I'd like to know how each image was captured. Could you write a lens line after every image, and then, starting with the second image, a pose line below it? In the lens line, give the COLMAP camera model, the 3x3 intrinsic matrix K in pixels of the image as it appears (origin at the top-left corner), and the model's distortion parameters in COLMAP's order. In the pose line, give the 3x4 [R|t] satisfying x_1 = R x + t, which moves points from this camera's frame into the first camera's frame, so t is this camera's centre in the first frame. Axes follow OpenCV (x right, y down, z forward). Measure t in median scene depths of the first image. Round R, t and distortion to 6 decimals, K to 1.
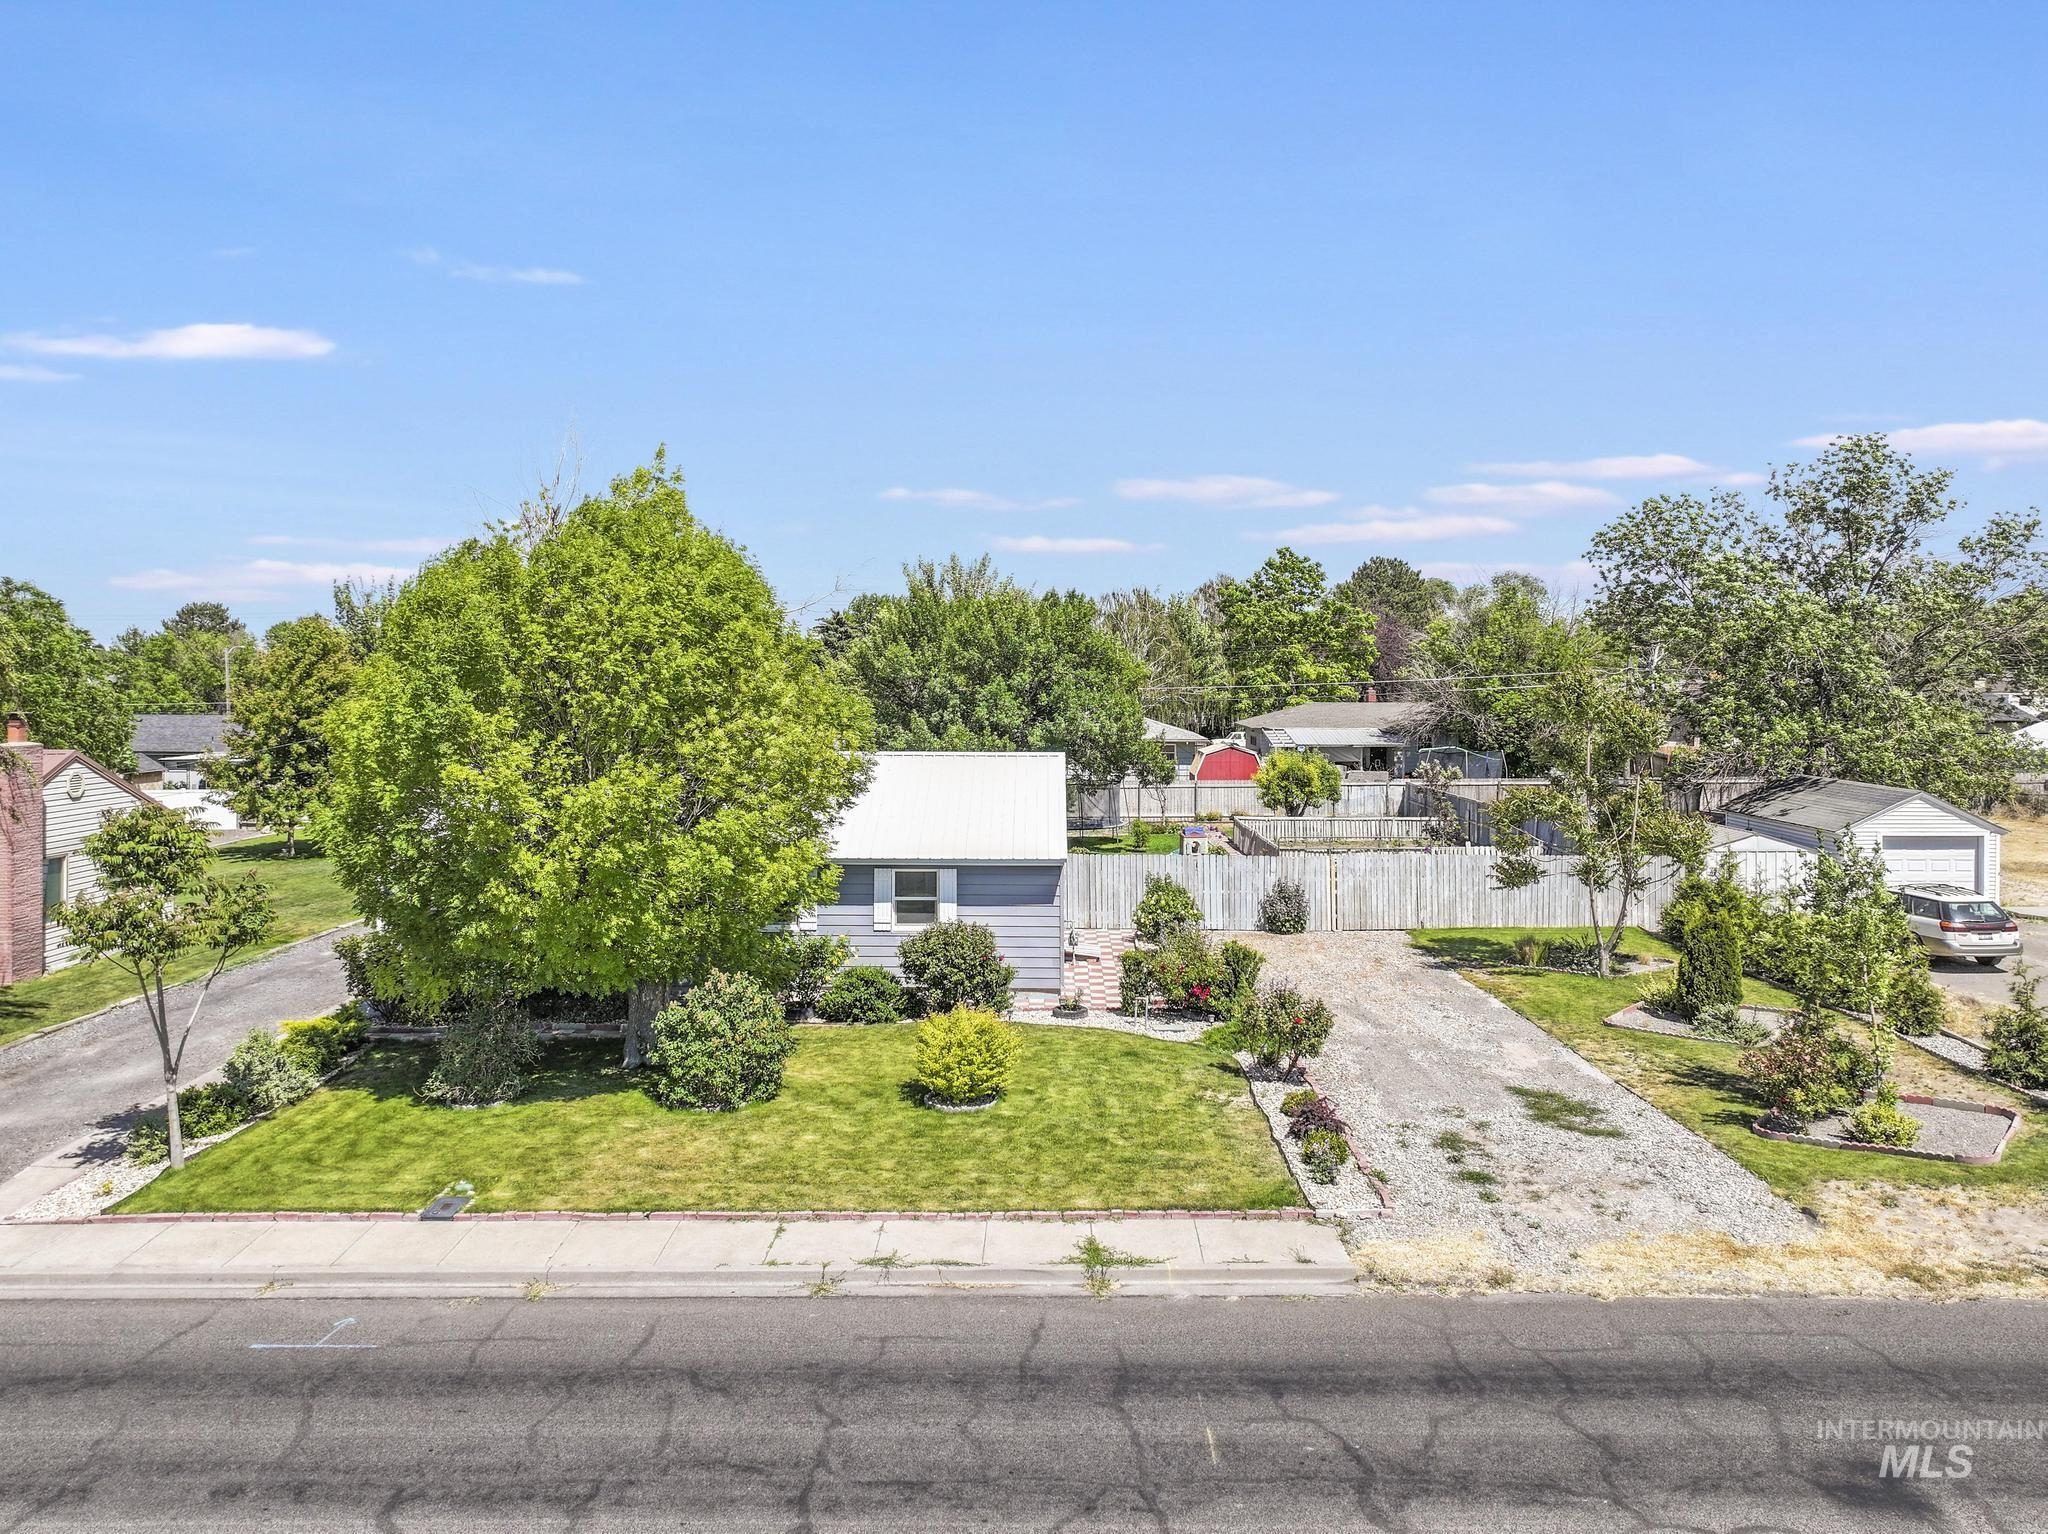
lens RADIAL K [[1454.4, 0, 1024.0], [0, 1454.4, 767.0], [0, 0, 1]] dist [0.006097, 0.001529]
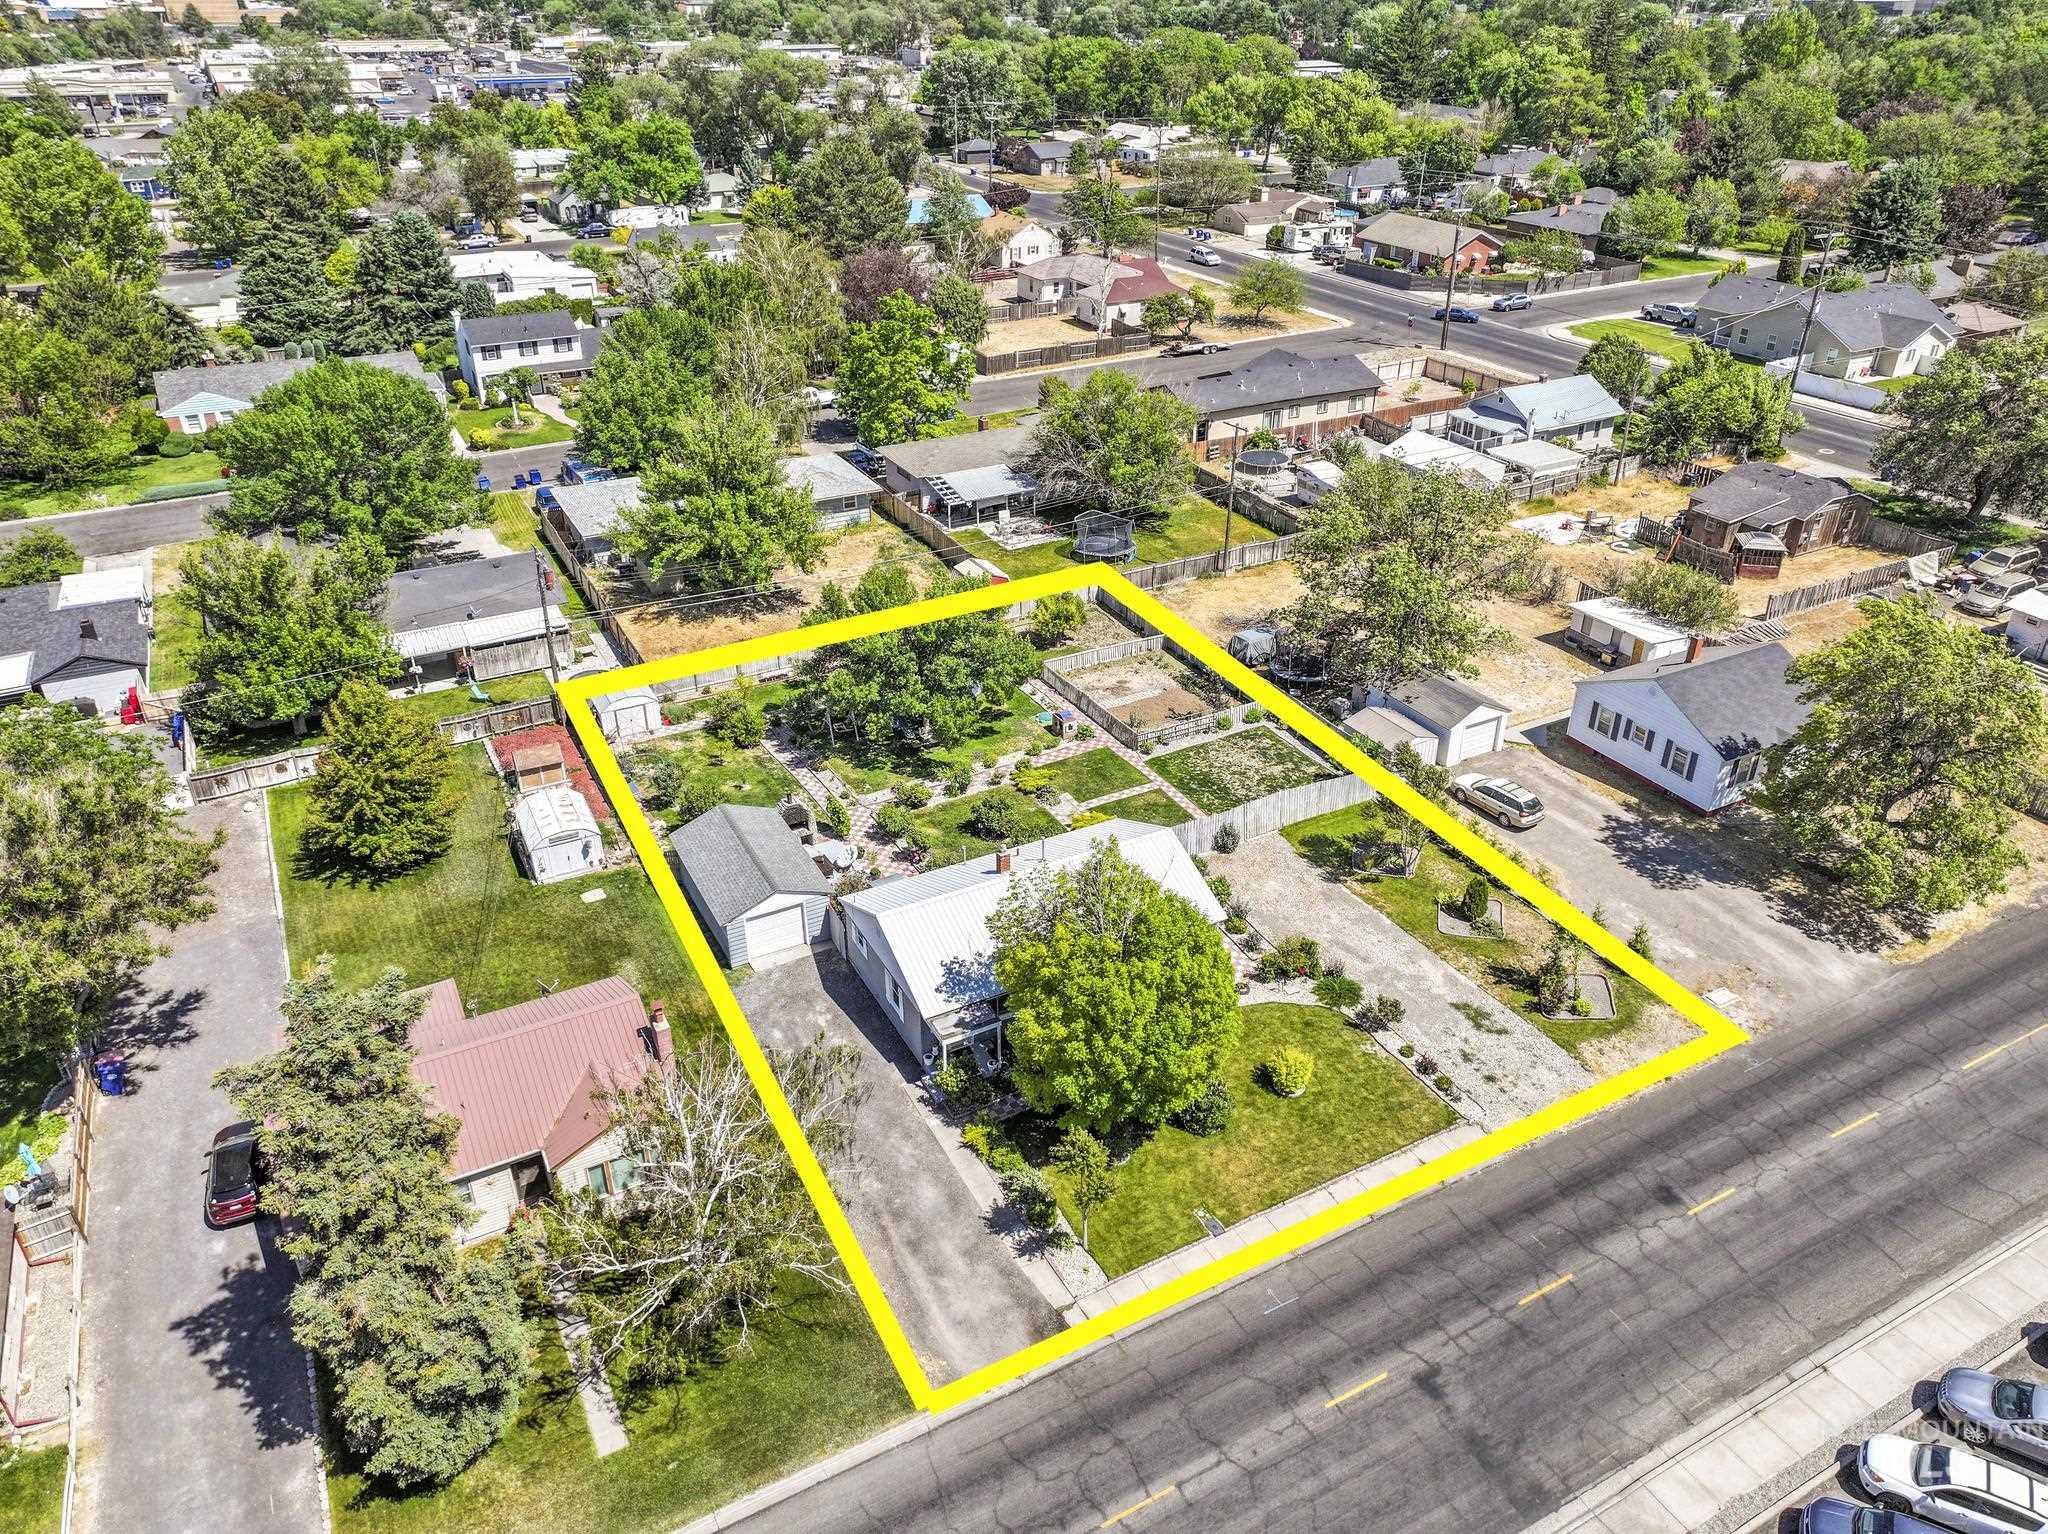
lens RADIAL K [[1413.4, 0, 1028.7], [0, 1413.4, 766.3], [0, 0, 1]] dist [0.002426, 0.000868]
pose [[0.875873, -0.244277, 0.416143, -1.577918], [0.039387, 0.895712, 0.442886, -1.621809], [-0.480931, -0.371522, 0.794152, -0.576293]]
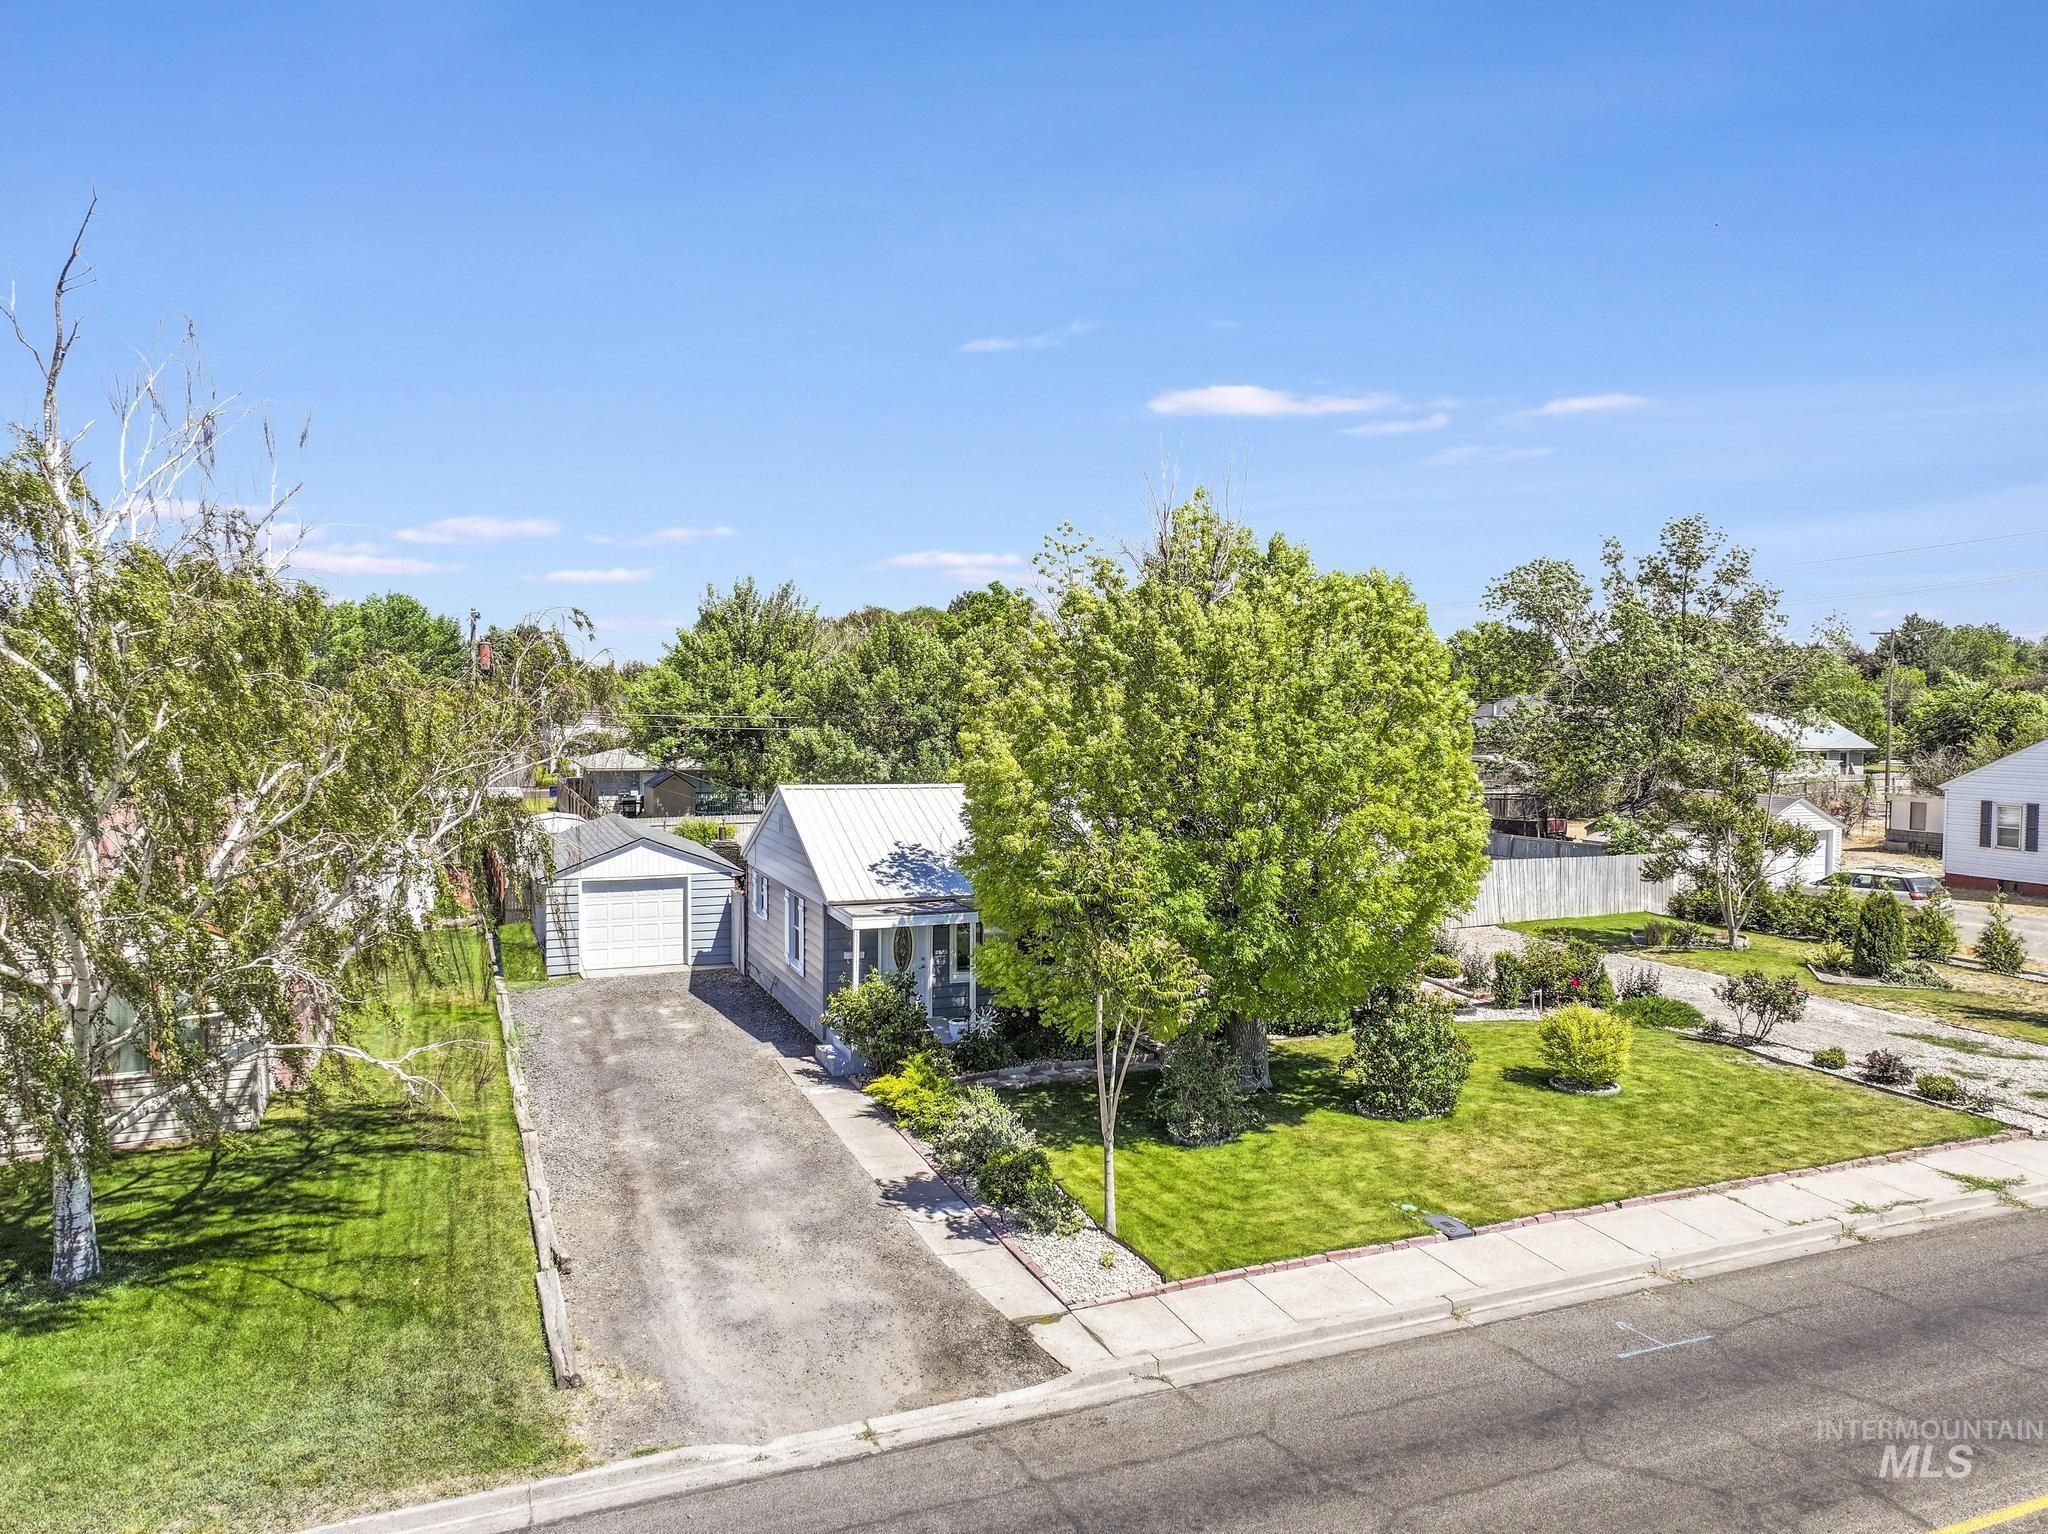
lens RADIAL K [[1436.4, 0, 1035.7], [0, 1436.4, 771.4], [0, 0, 1]] dist [-0.002966, 0.019659]
pose [[0.919426, -0.019297, 0.392789, -1.076195], [0.024299, 0.999675, -0.007767, -0.021249], [-0.392512, 0.016686, 0.919596, 0.168400]]
